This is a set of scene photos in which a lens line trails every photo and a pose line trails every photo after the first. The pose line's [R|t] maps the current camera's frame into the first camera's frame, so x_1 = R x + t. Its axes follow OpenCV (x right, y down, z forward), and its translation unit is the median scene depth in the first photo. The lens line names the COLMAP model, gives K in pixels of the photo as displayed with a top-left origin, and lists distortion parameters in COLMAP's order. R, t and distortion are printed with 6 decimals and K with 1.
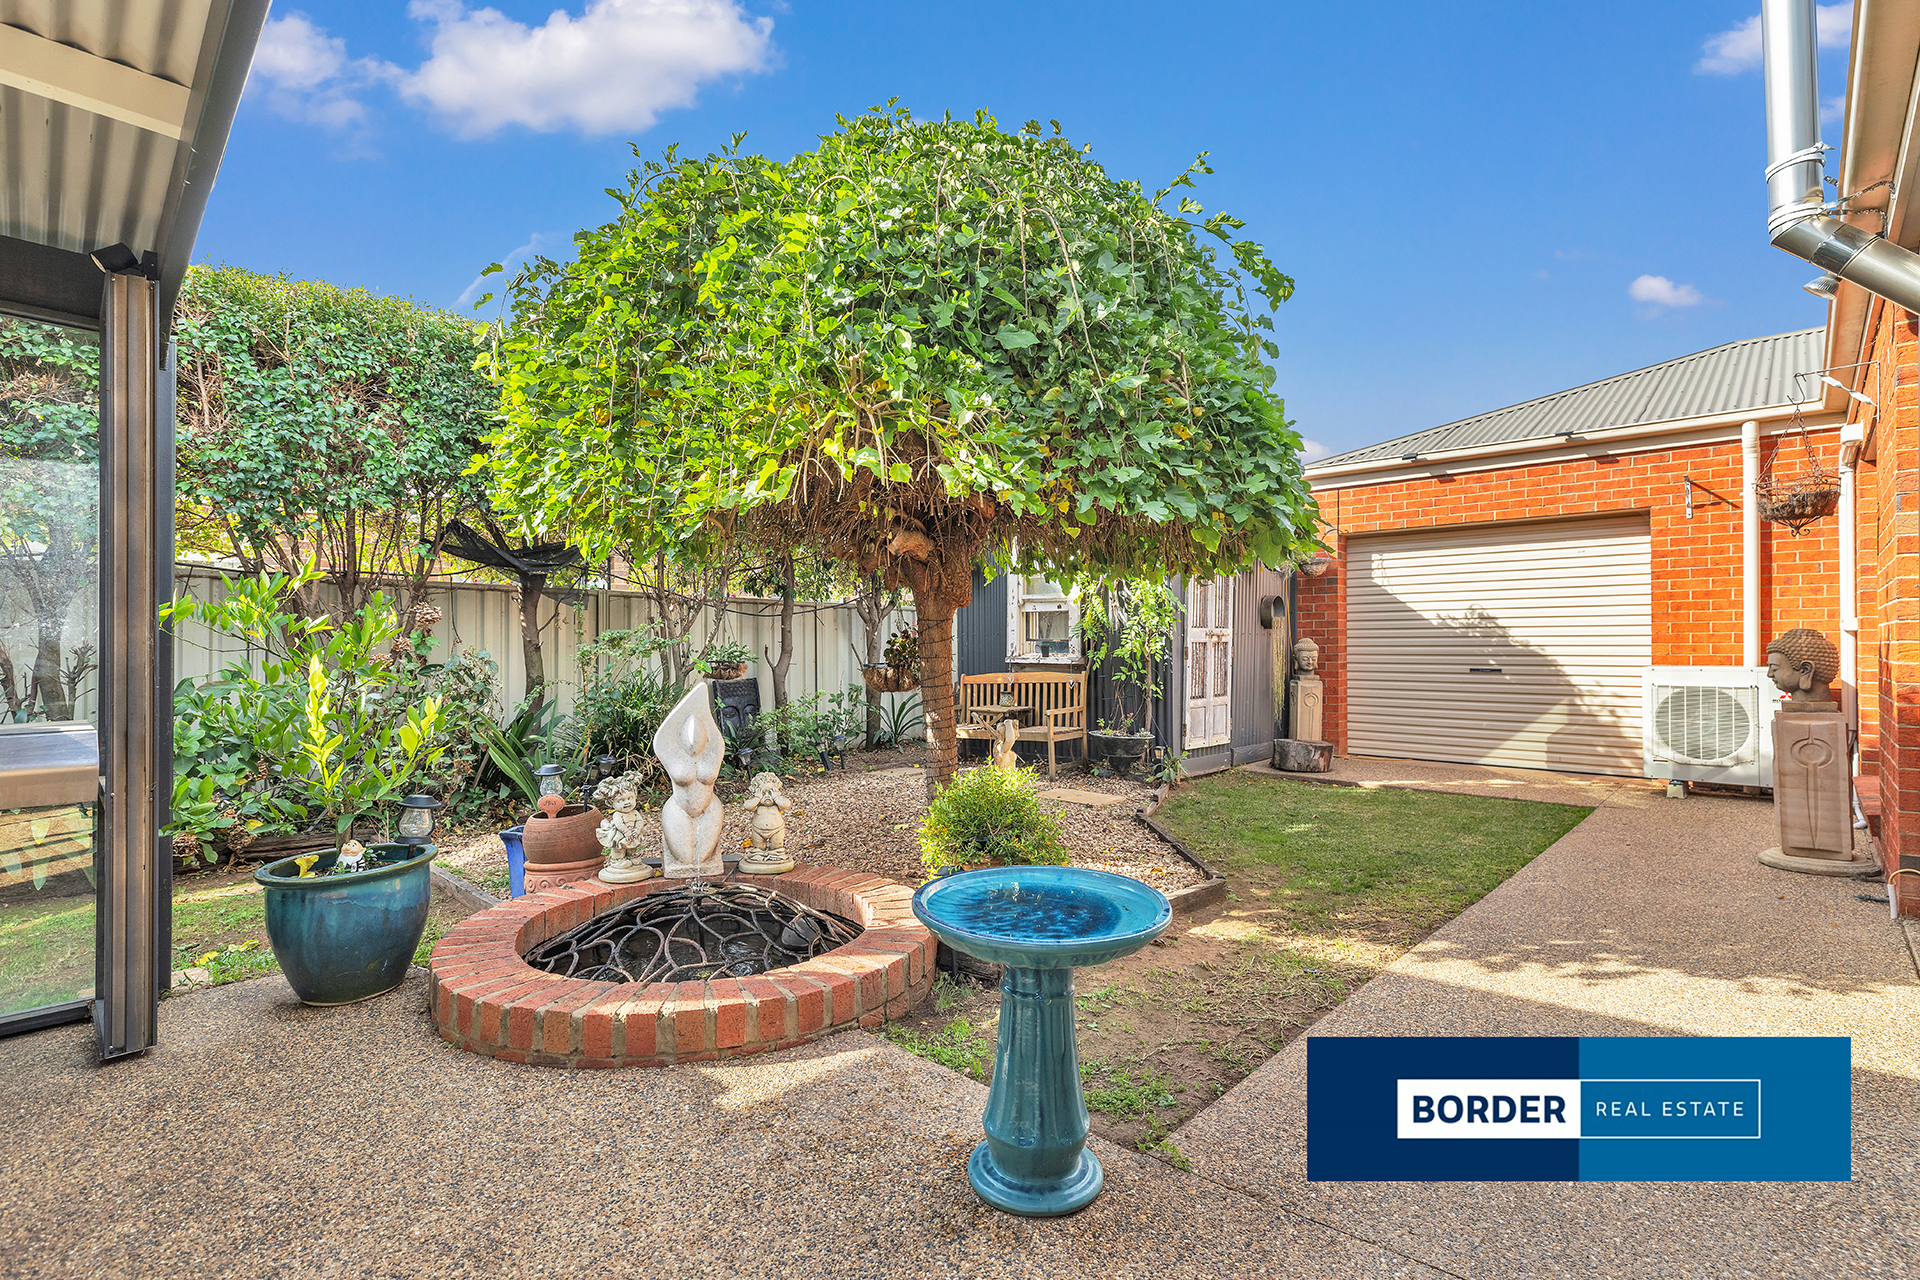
lens RADIAL K [[878.6, 0, 947.5], [0, 878.6, 640.9], [0, 0, 1]] dist [0.004457, -0.002334]
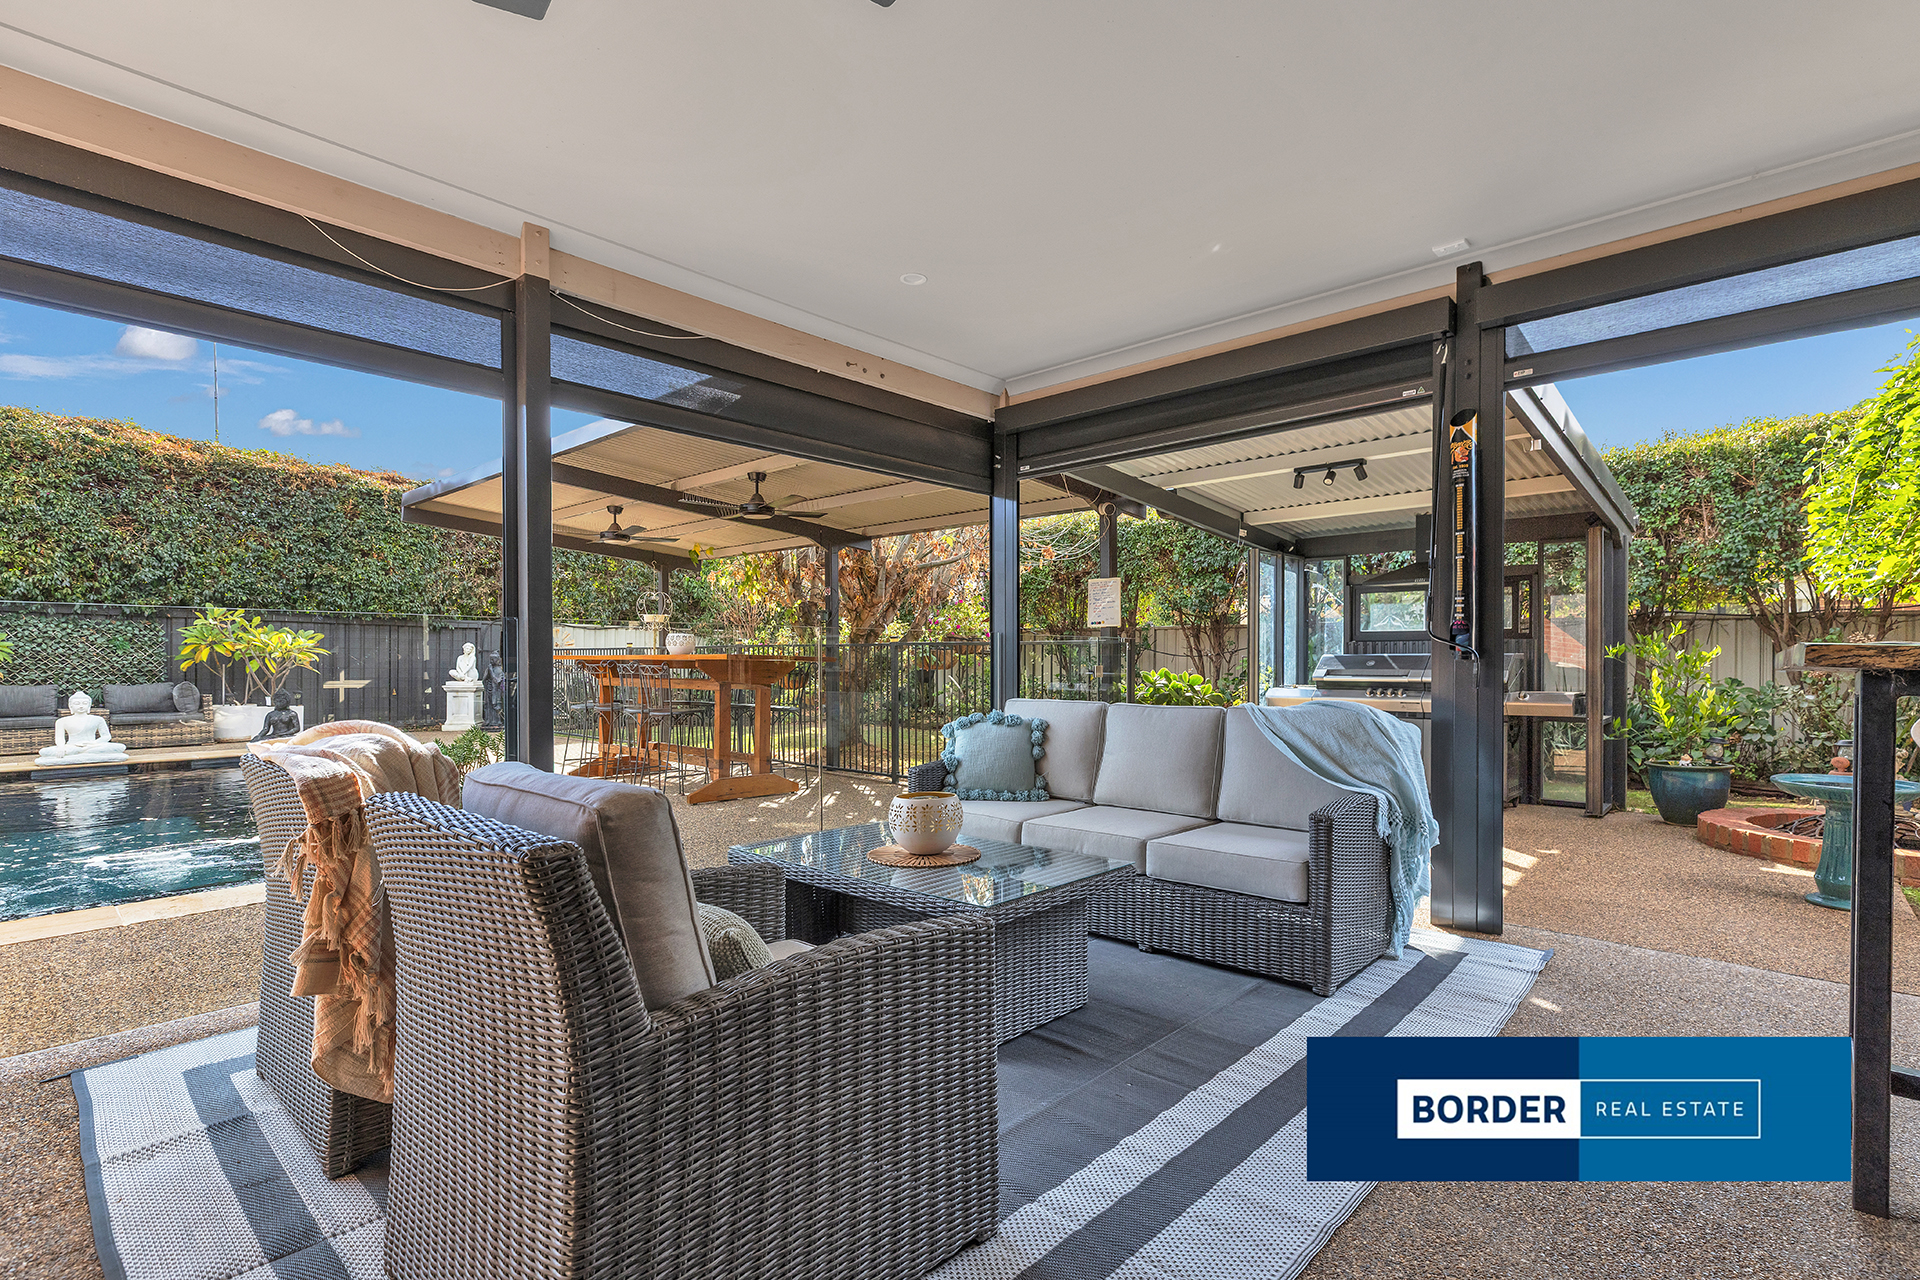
lens RADIAL K [[878.6, 0, 978.2], [0, 878.6, 667.8], [0, 0, 1]] dist [0.004457, -0.002334]
pose [[0.021917, 0.008525, -0.999723, 1.112671], [0.004574, 0.999952, 0.008628, -0.009298], [0.999749, -0.004762, 0.021877, -0.605910]]
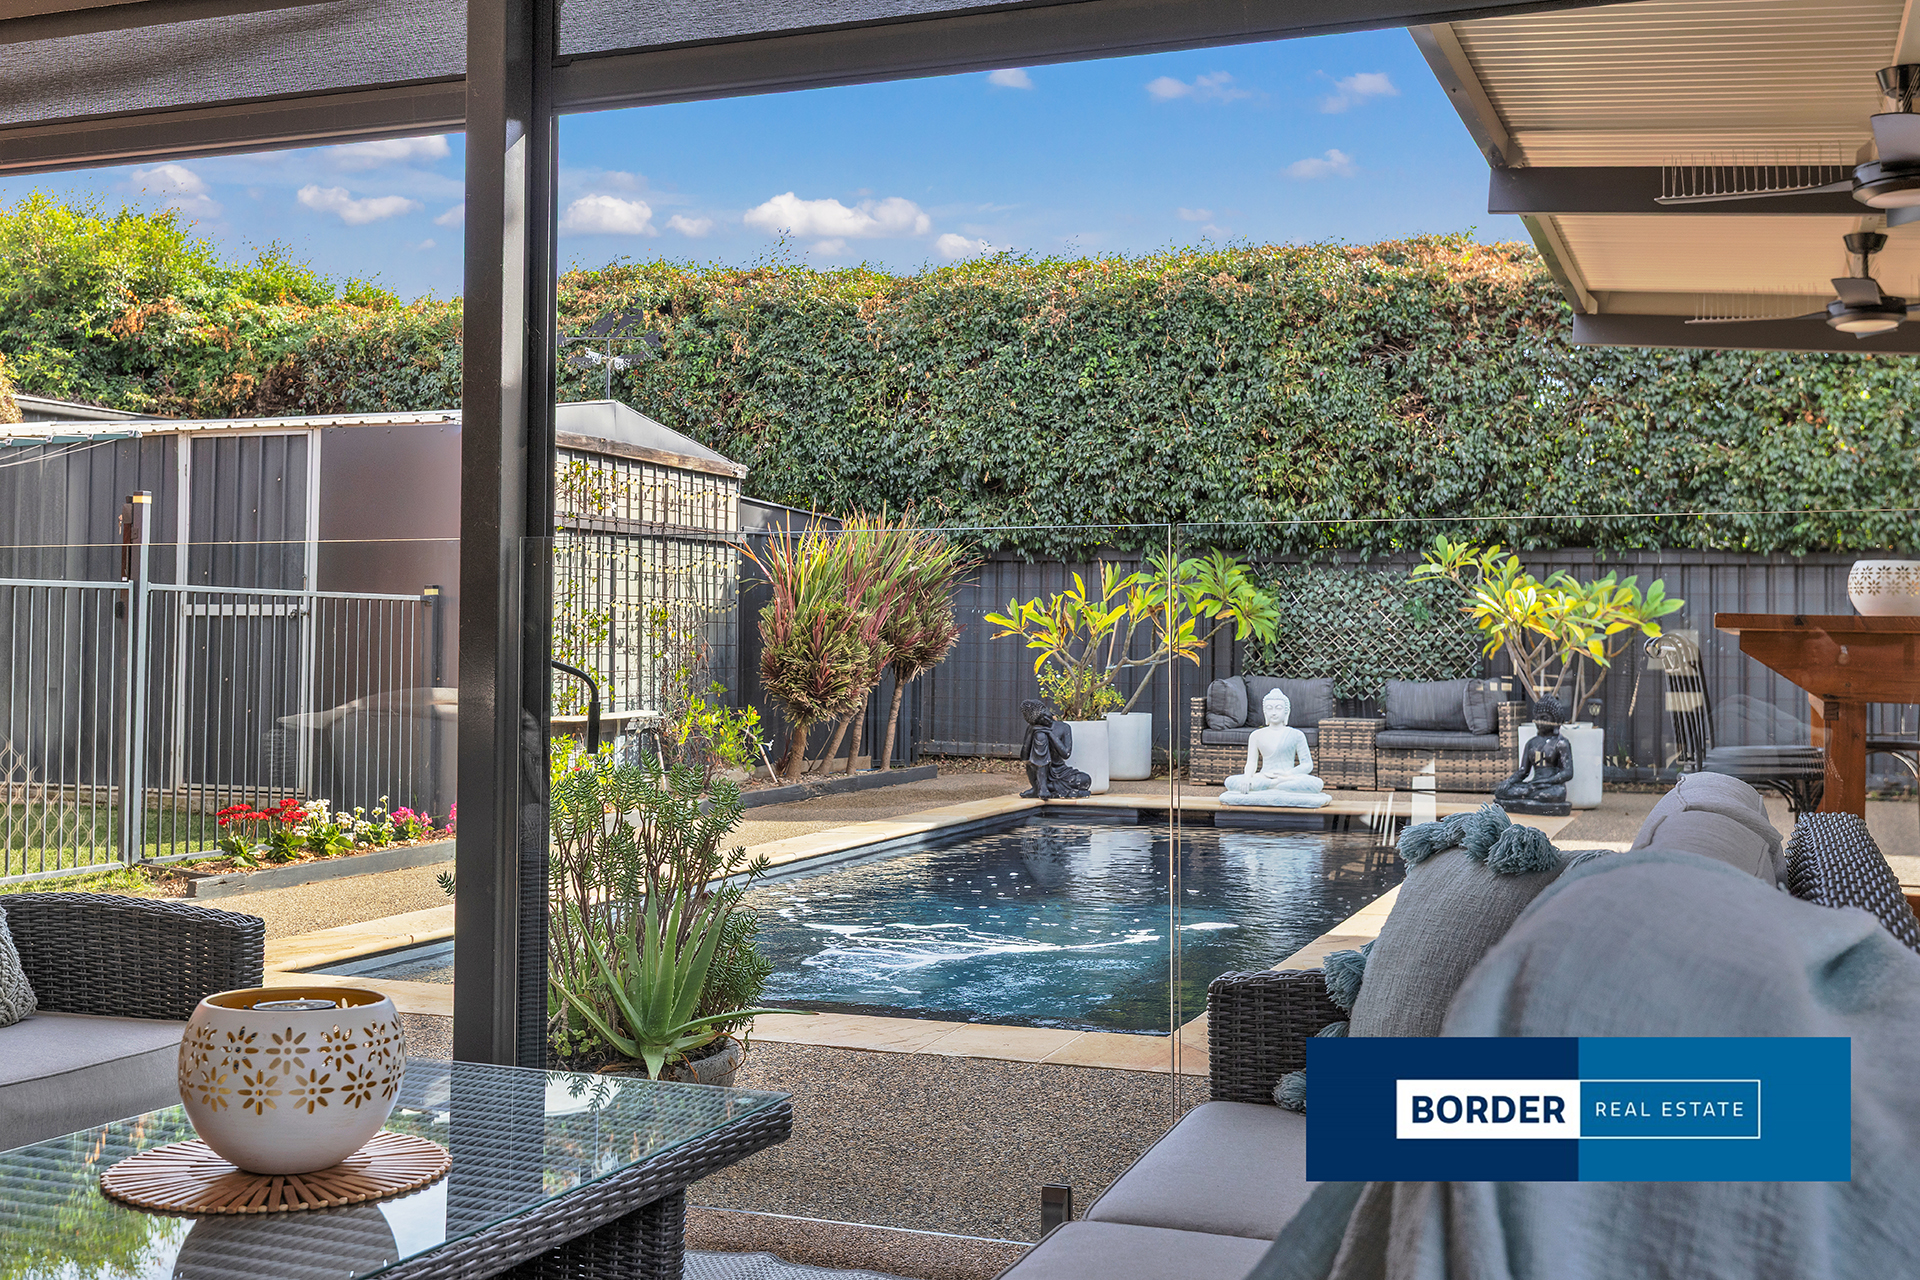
lens RADIAL K [[2046.4, 0, 974.0], [0, 2046.4, 523.8], [0, 0, 1]] dist [-0.013807, 0.000000]
pose [[-0.930767, -0.026509, -0.364651, 0.407340], [-0.004348, 0.998100, -0.061461, 0.001757], [0.365588, -0.055620, -0.929114, 0.004104]]
